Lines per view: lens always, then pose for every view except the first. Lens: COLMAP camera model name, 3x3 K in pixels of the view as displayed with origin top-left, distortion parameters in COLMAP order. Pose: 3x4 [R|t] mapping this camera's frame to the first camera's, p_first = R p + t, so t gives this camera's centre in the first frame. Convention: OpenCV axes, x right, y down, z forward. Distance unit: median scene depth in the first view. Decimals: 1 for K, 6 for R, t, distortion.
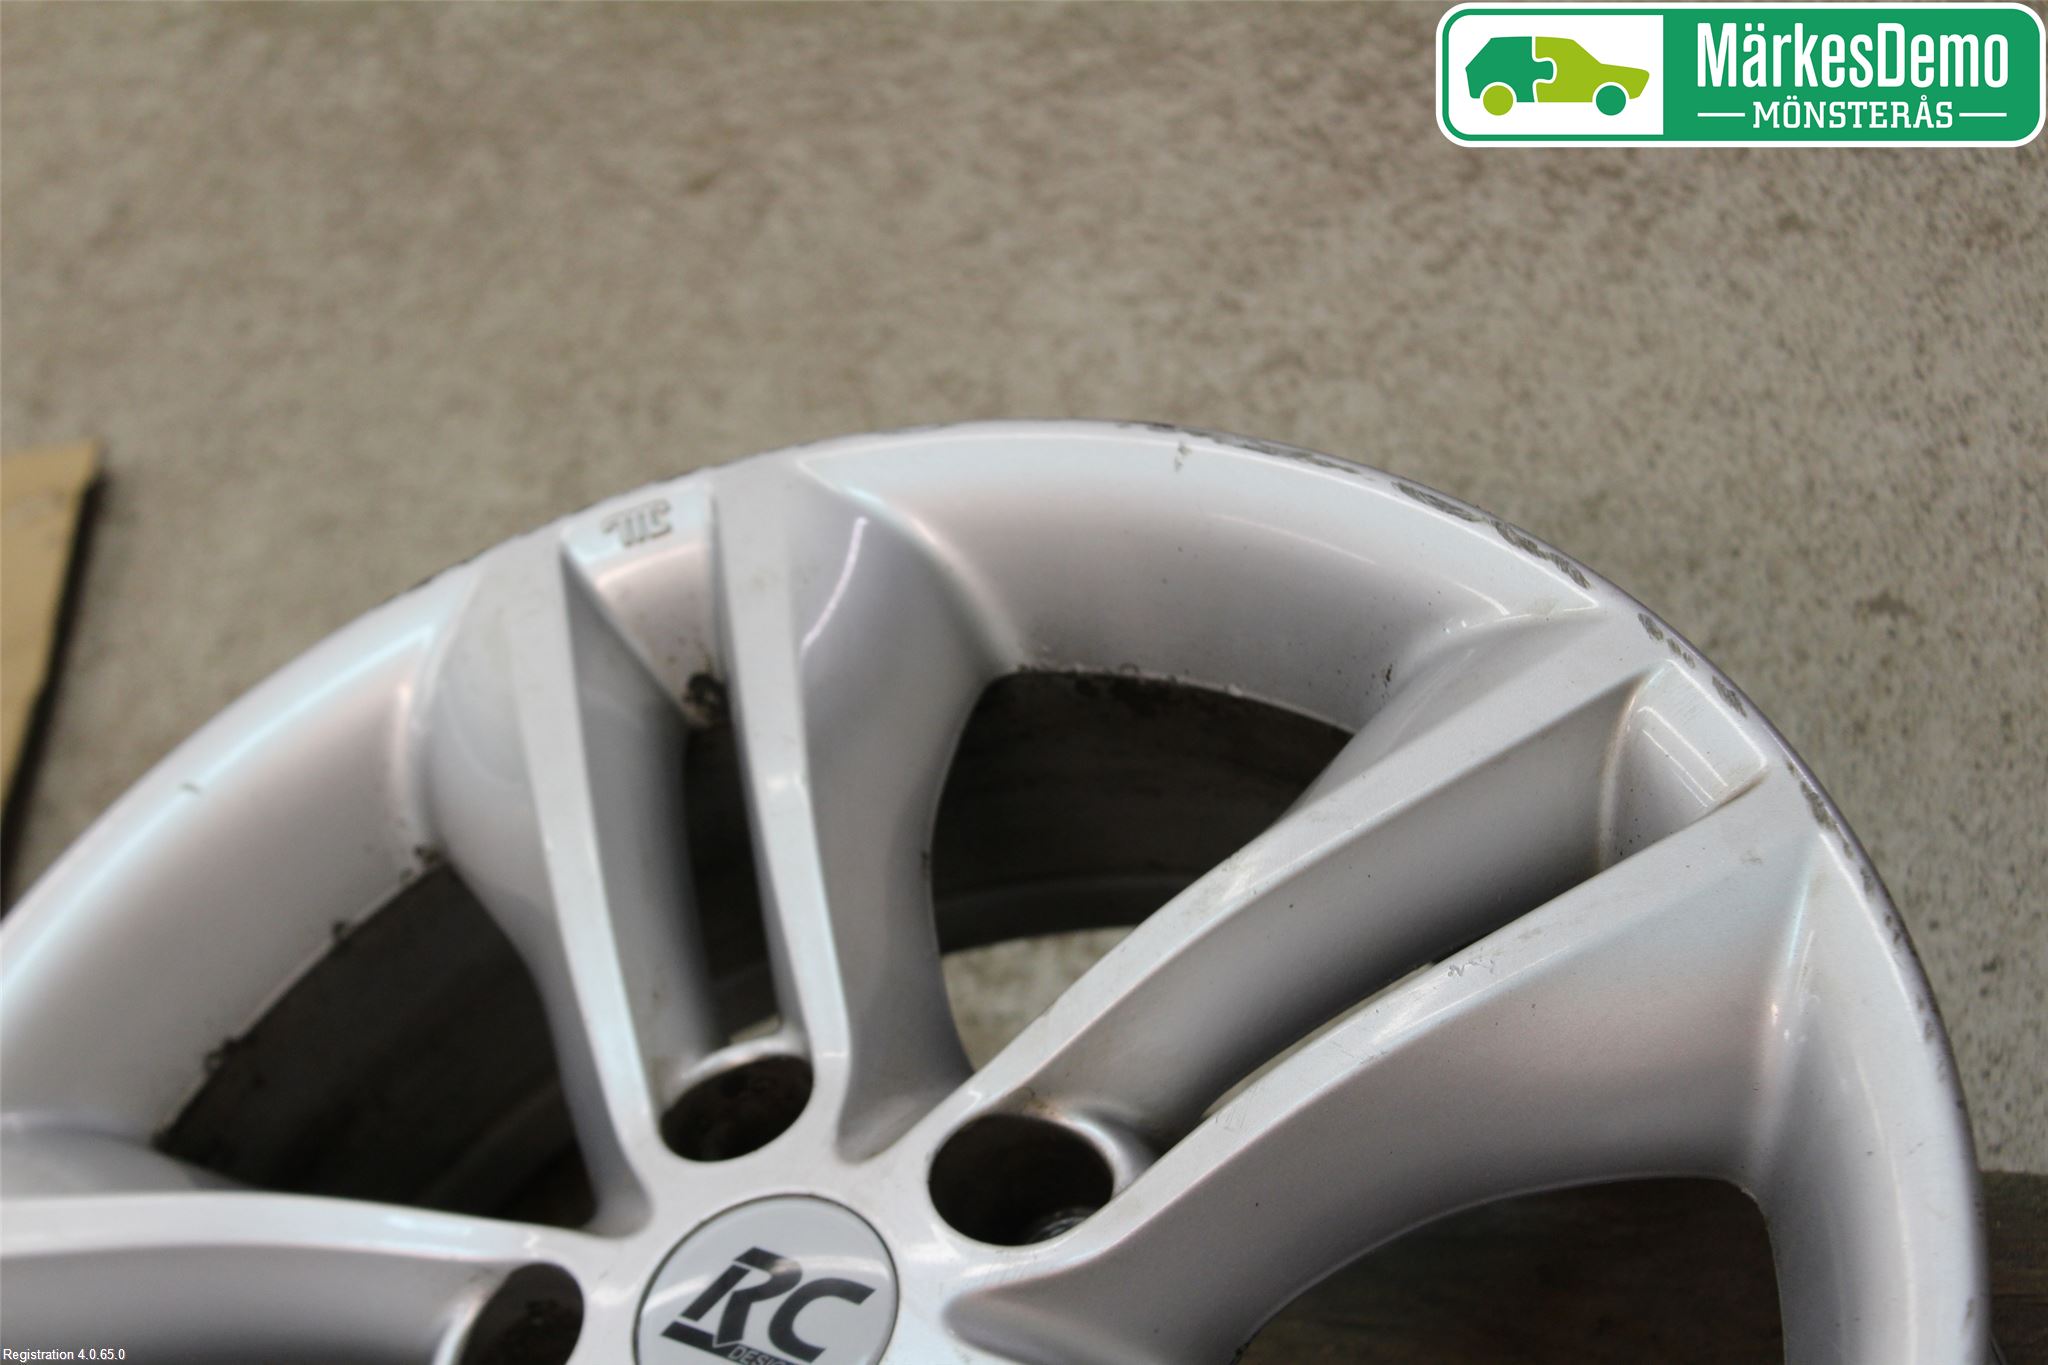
lens RADIAL K [[4180.2, 0, 1024.0], [0, 4180.2, 682.5], [0, 0, 1]] dist [-0.015268, 0.019786]
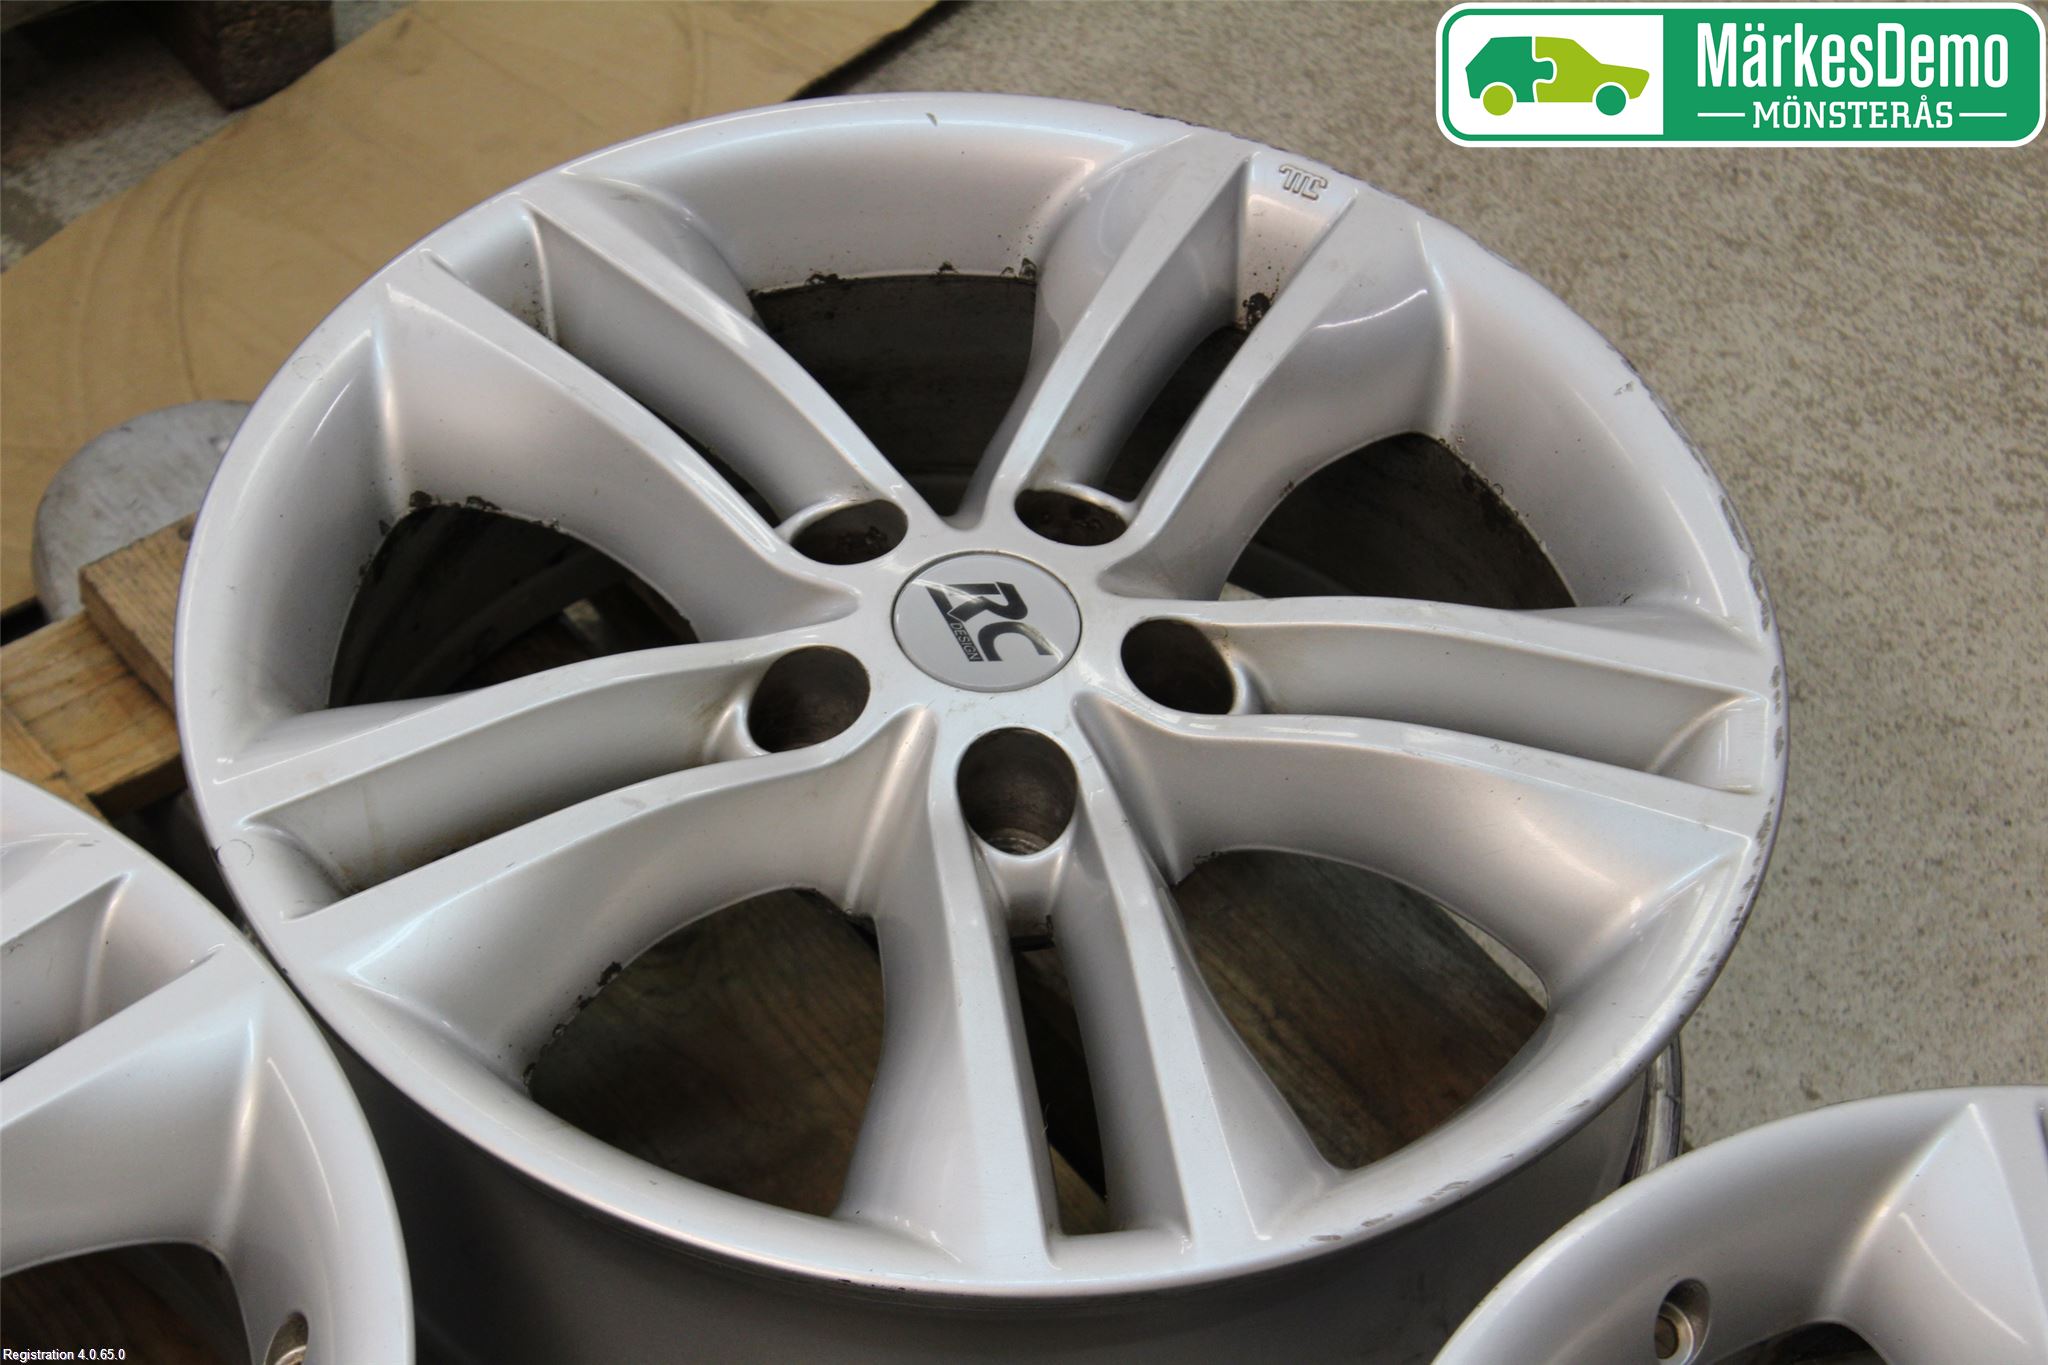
lens RADIAL K [[4287.1, 0, 1024.0], [0, 4287.1, 682.5], [0, 0, 1]] dist [0.058735, -0.061702]
pose [[0.745436, 0.655272, -0.122242, 0.119584], [-0.649997, 0.755215, 0.084582, 0.026153], [0.147743, 0.016406, 0.988890, -0.399534]]
